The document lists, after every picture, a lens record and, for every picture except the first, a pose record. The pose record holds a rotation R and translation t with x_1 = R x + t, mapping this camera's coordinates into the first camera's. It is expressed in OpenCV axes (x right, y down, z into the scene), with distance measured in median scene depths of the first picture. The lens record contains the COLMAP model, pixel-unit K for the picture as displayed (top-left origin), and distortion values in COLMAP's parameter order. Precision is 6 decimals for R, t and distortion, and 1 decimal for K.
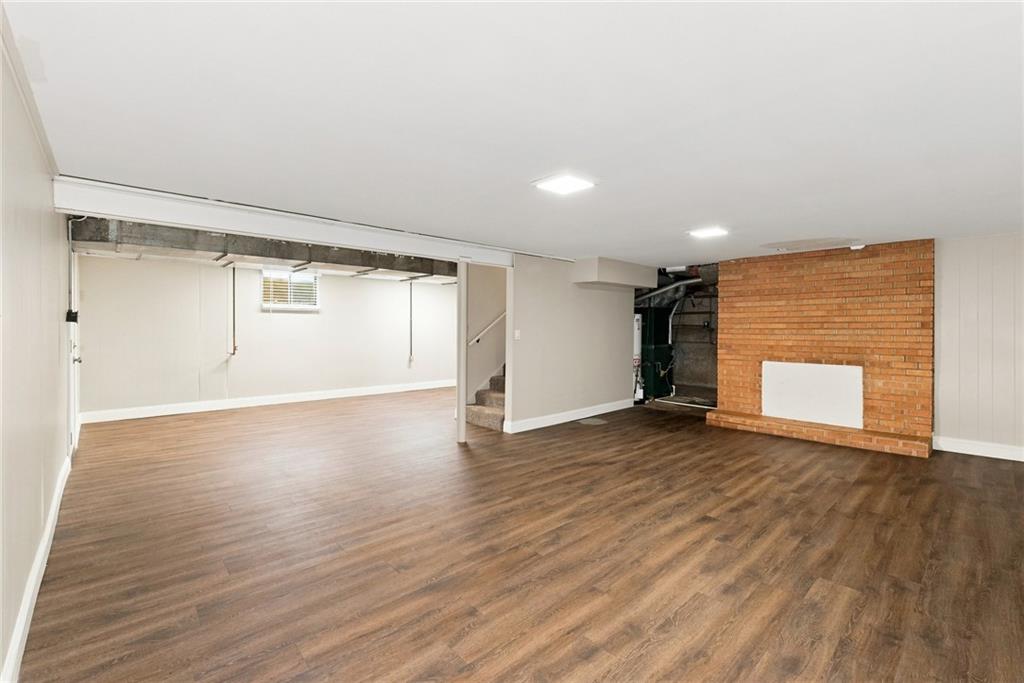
lens RADIAL K [[440.5, 0, 510.7], [0, 440.5, 335.5], [0, 0, 1]] dist [-0.001593, 0.000611]
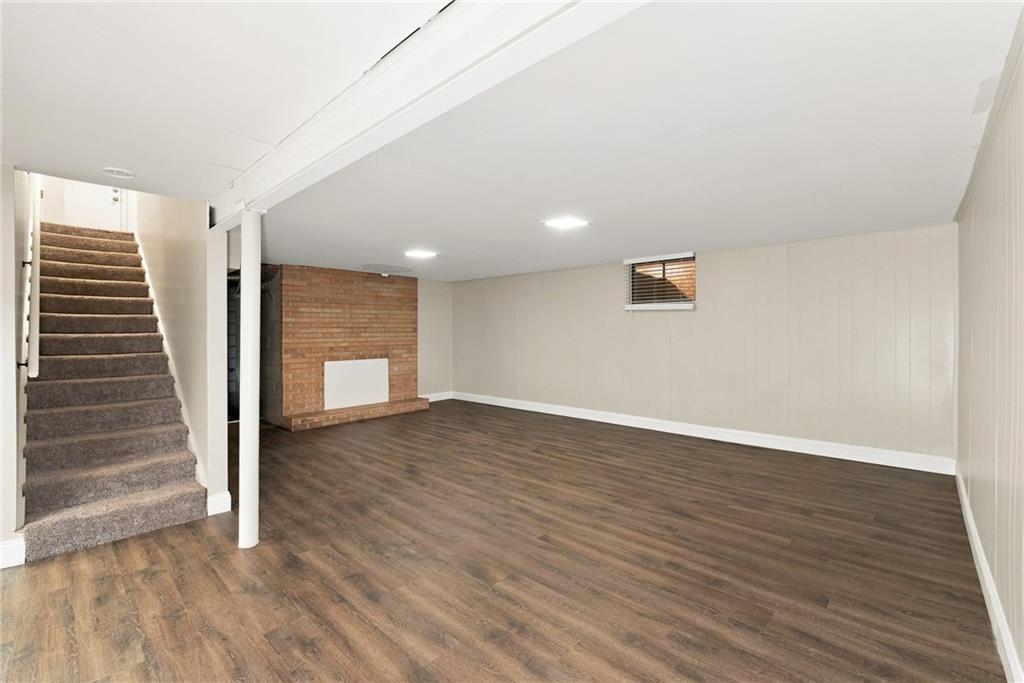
lens RADIAL K [[435.3, 0, 508.3], [0, 435.3, 335.6], [0, 0, 1]] dist [0.006964, -0.006173]
pose [[-0.063282, -0.011816, 0.997926, -0.785376], [0.022708, 0.999654, 0.013276, -0.016796], [-0.997737, 0.023501, -0.062991, 0.841377]]
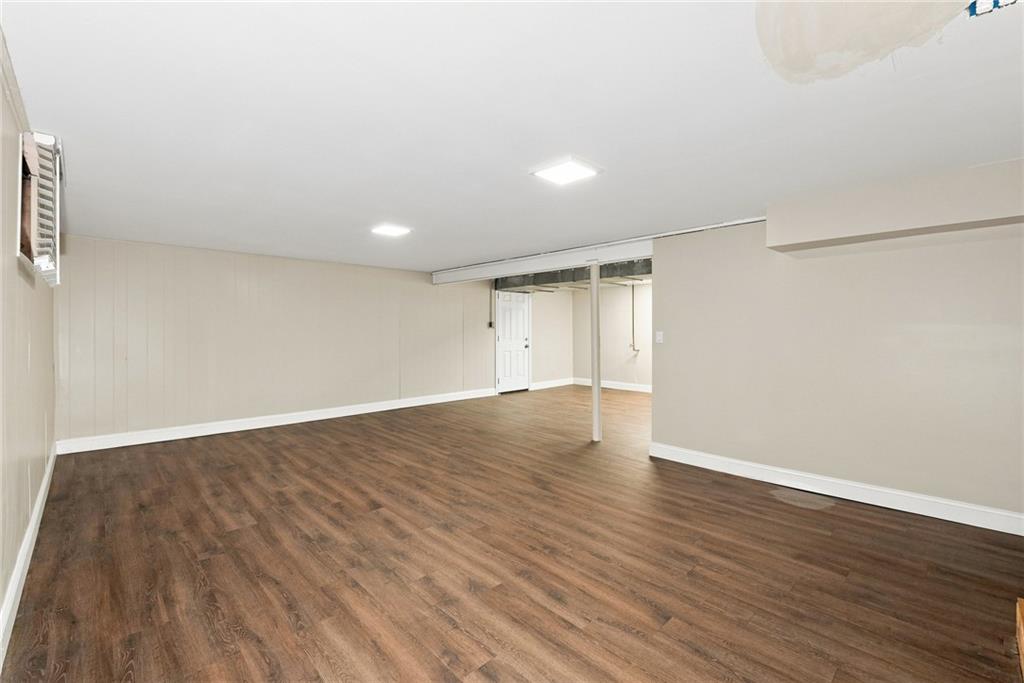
lens RADIAL K [[440.5, 0, 510.7], [0, 440.5, 335.5], [0, 0, 1]] dist [-0.001593, 0.000611]
pose [[0.022669, 0.009580, -0.999697, 1.074635], [-0.018196, 0.999792, 0.009168, -0.009244], [0.999577, 0.017983, 0.022838, 0.917203]]
